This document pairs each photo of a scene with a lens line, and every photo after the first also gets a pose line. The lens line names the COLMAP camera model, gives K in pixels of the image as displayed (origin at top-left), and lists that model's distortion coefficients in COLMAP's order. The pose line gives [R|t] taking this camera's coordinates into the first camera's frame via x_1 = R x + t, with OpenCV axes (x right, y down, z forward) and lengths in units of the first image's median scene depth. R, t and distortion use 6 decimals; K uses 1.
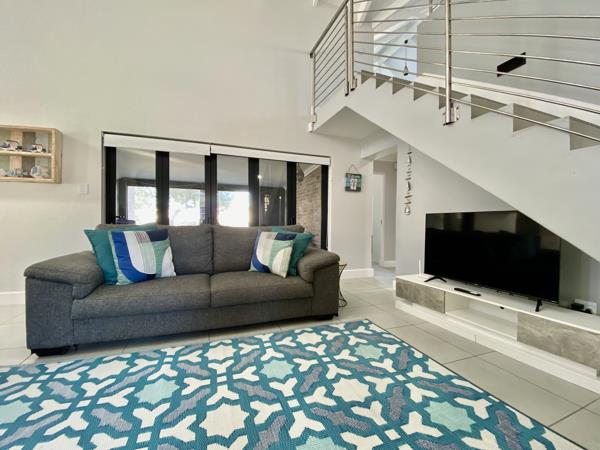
lens RADIAL K [[258.1, 0, 299.8], [0, 258.1, 227.3], [0, 0, 1]] dist [-0.010059, -0.006971]
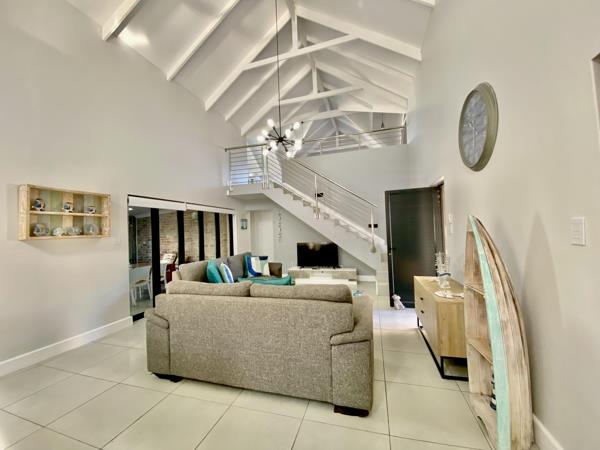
lens RADIAL K [[237.0, 0, 297.9], [0, 237.0, 223.9], [0, 0, 1]] dist [0.002760, 0.000120]
pose [[0.613761, -0.005829, 0.789471, -1.777587], [0.053874, 0.997951, -0.034516, -0.205406], [-0.787652, 0.063716, 0.612817, -0.615635]]
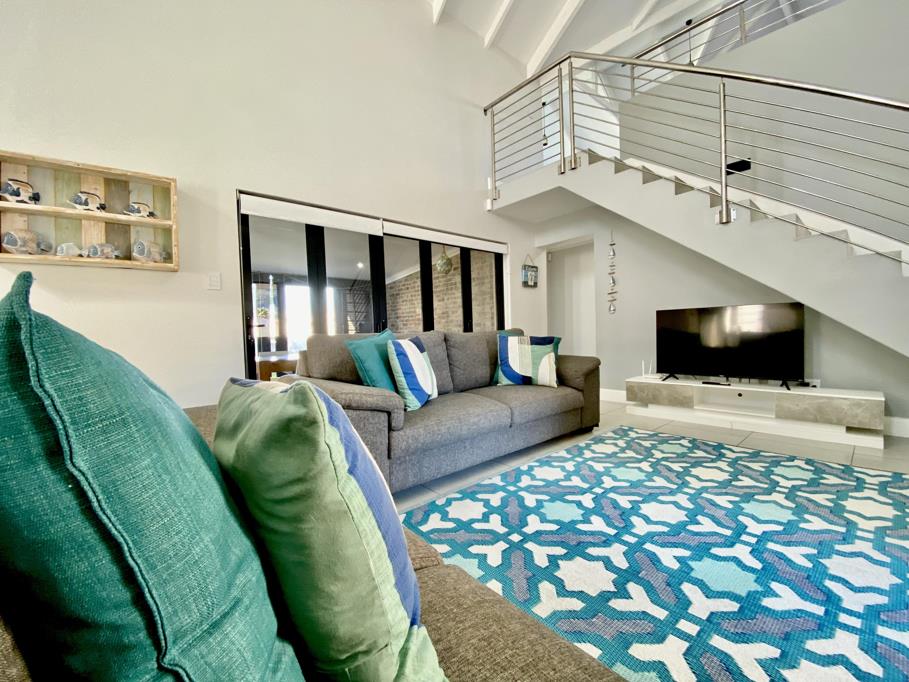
lens RADIAL K [[369.7, 0, 455.7], [0, 369.7, 345.0], [0, 0, 1]] dist [-0.015226, -0.005453]
pose [[0.940451, -0.048269, 0.336486, -0.869713], [0.043790, 0.998822, 0.020891, 0.017494], [-0.337098, -0.004913, 0.941457, -0.044123]]
